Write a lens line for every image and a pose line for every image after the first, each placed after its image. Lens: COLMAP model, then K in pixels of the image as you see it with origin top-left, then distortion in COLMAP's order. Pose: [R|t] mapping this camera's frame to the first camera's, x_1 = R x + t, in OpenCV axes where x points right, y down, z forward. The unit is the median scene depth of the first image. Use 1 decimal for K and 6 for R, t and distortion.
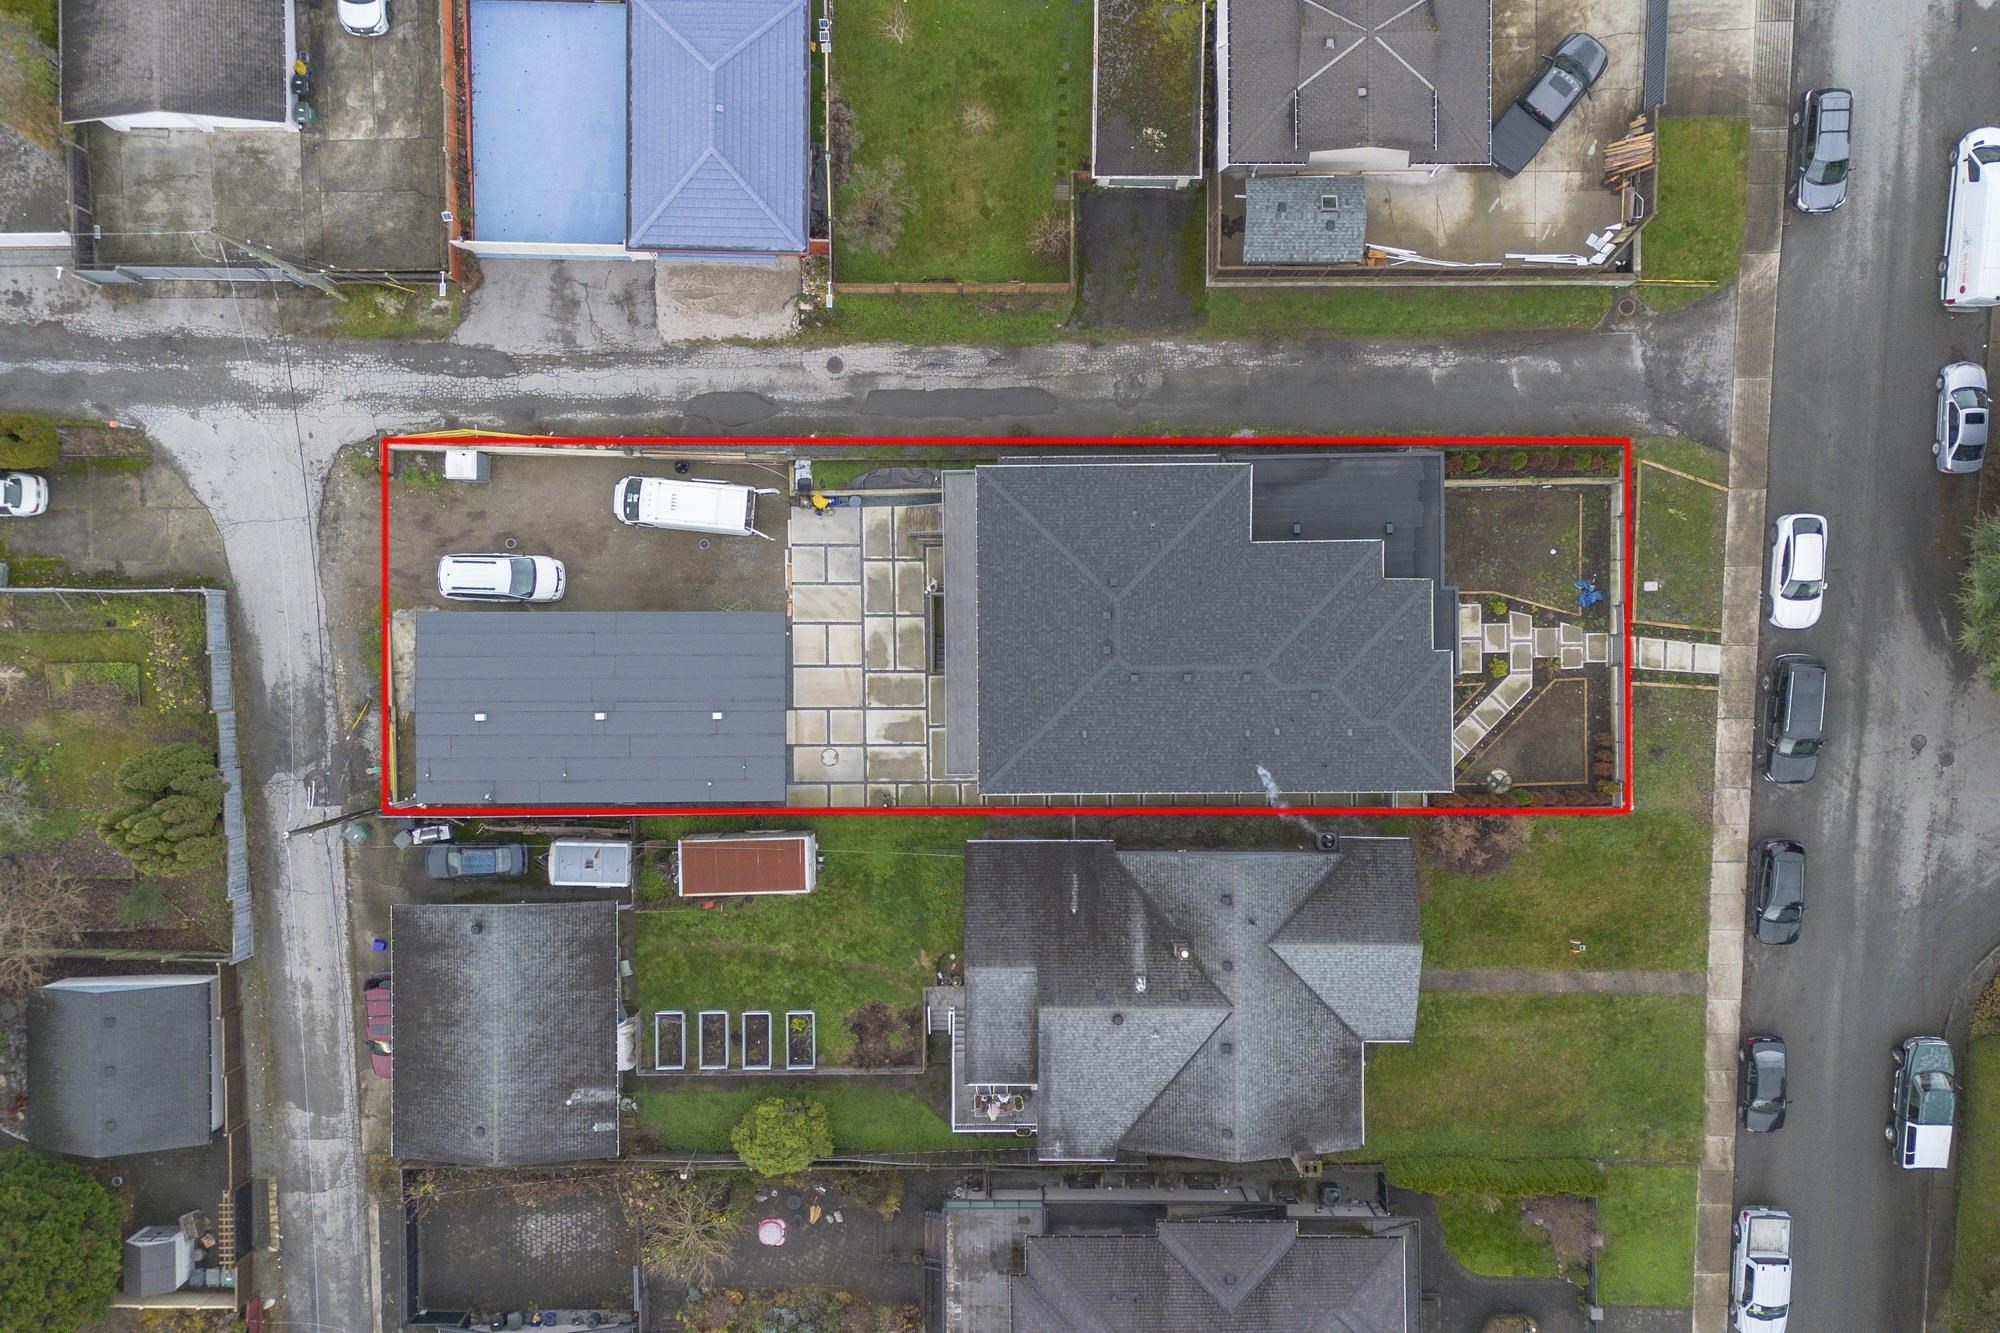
lens RADIAL K [[1666.1, 0, 1004.8], [0, 1666.1, 682.4], [0, 0, 1]] dist [0.085336, -0.085859]
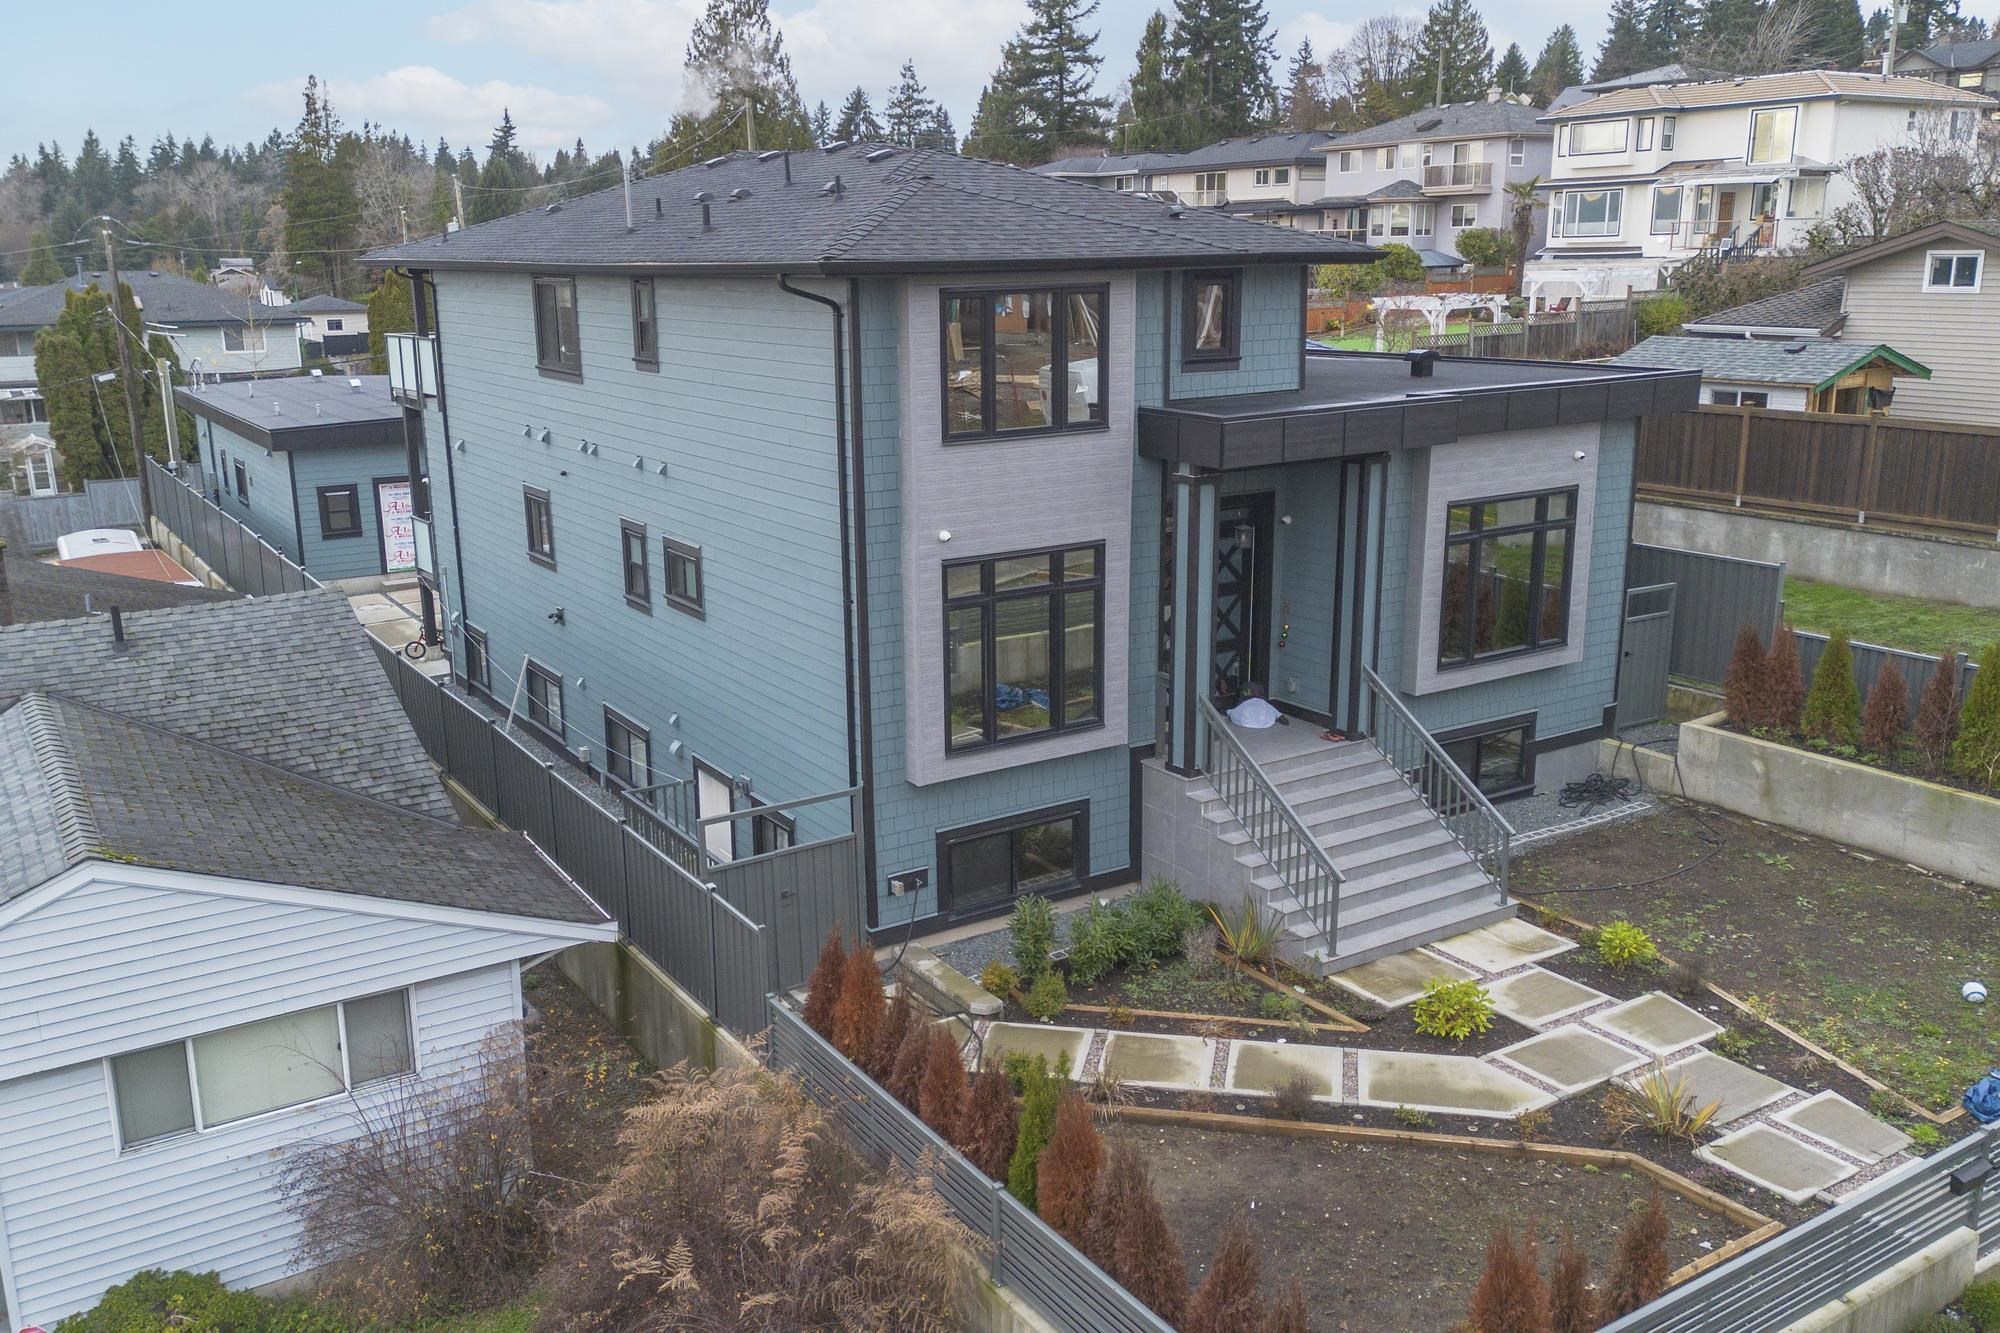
lens RADIAL K [[1666.1, 0, 966.2], [0, 1666.1, 658.1], [0, 0, 1]] dist [0.085336, -0.085859]
pose [[0.526848, 0.210349, -0.823520, 0.439928], [-0.849947, 0.135638, -0.509109, 0.160782], [0.004610, 0.968171, 0.250246, 0.893622]]
